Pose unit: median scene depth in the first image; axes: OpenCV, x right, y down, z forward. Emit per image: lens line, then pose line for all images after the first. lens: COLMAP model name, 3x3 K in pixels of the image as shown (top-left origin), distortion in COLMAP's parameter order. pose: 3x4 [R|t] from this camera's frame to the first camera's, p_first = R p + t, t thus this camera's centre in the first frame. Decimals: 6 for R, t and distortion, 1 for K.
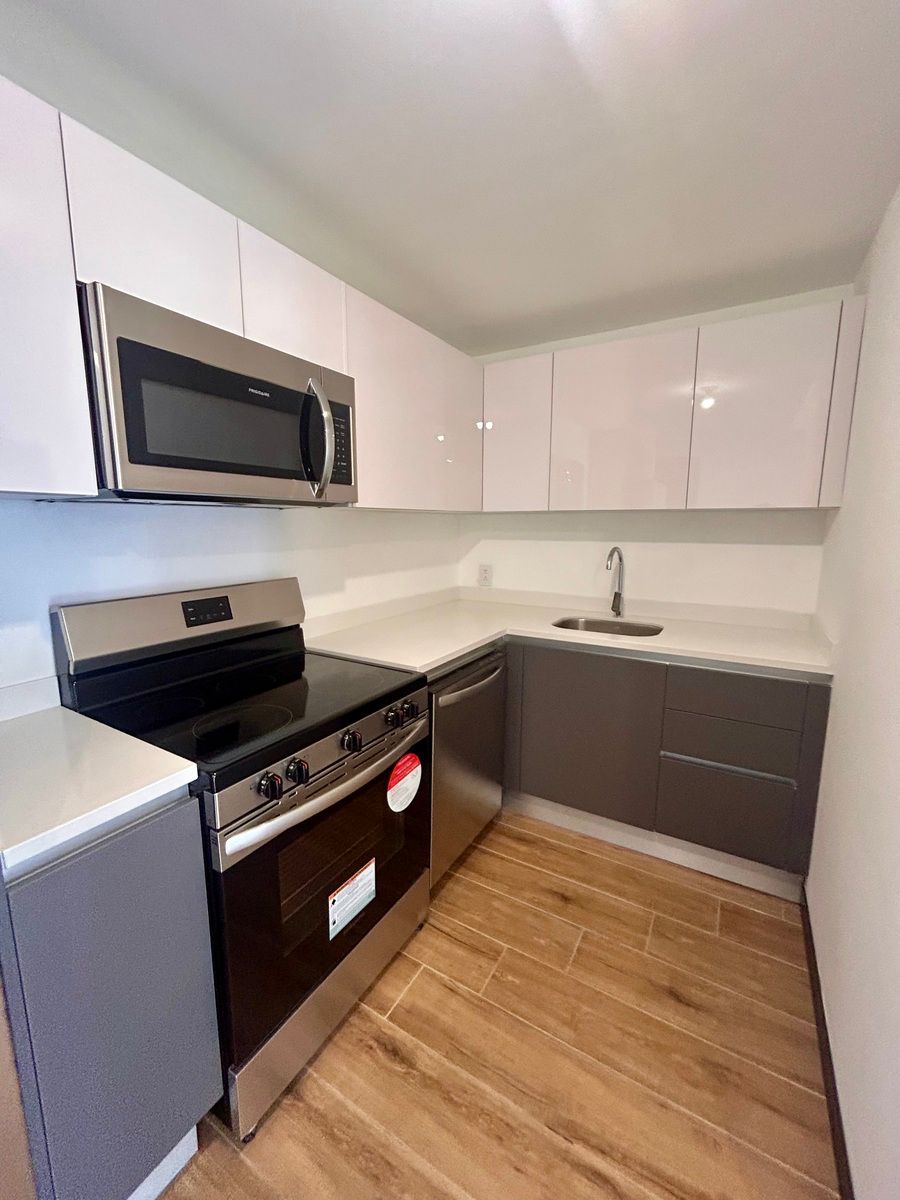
lens RADIAL K [[488.7, 0, 450.0], [0, 488.7, 600.0], [0, 0, 1]] dist [-0.001158, 0.000157]
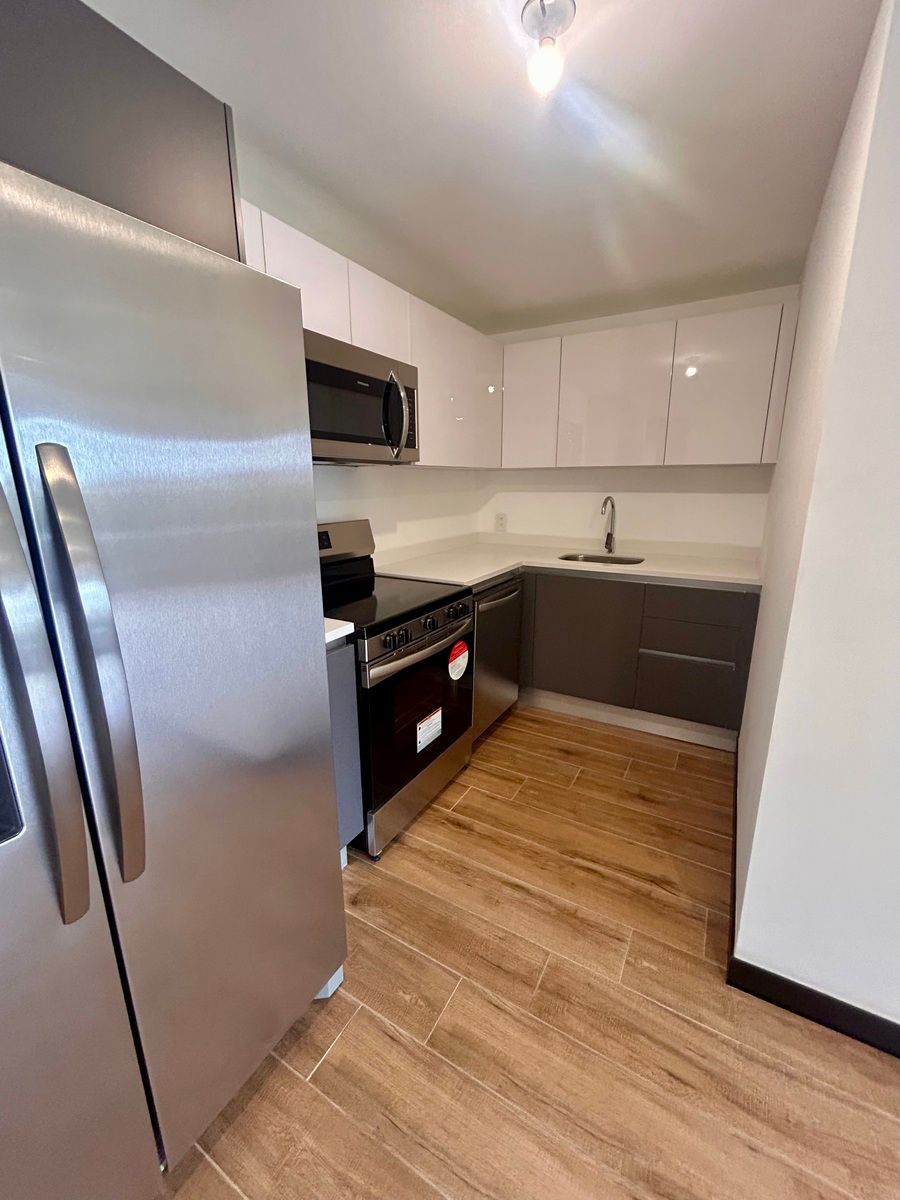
lens RADIAL K [[488.7, 0, 450.0], [0, 488.7, 600.0], [0, 0, 1]] dist [-0.001158, 0.000157]
pose [[0.999907, -0.009223, 0.010058, -0.122096], [0.008374, 0.996645, 0.081412, 0.074568], [-0.010775, -0.081320, 0.996630, -0.386762]]
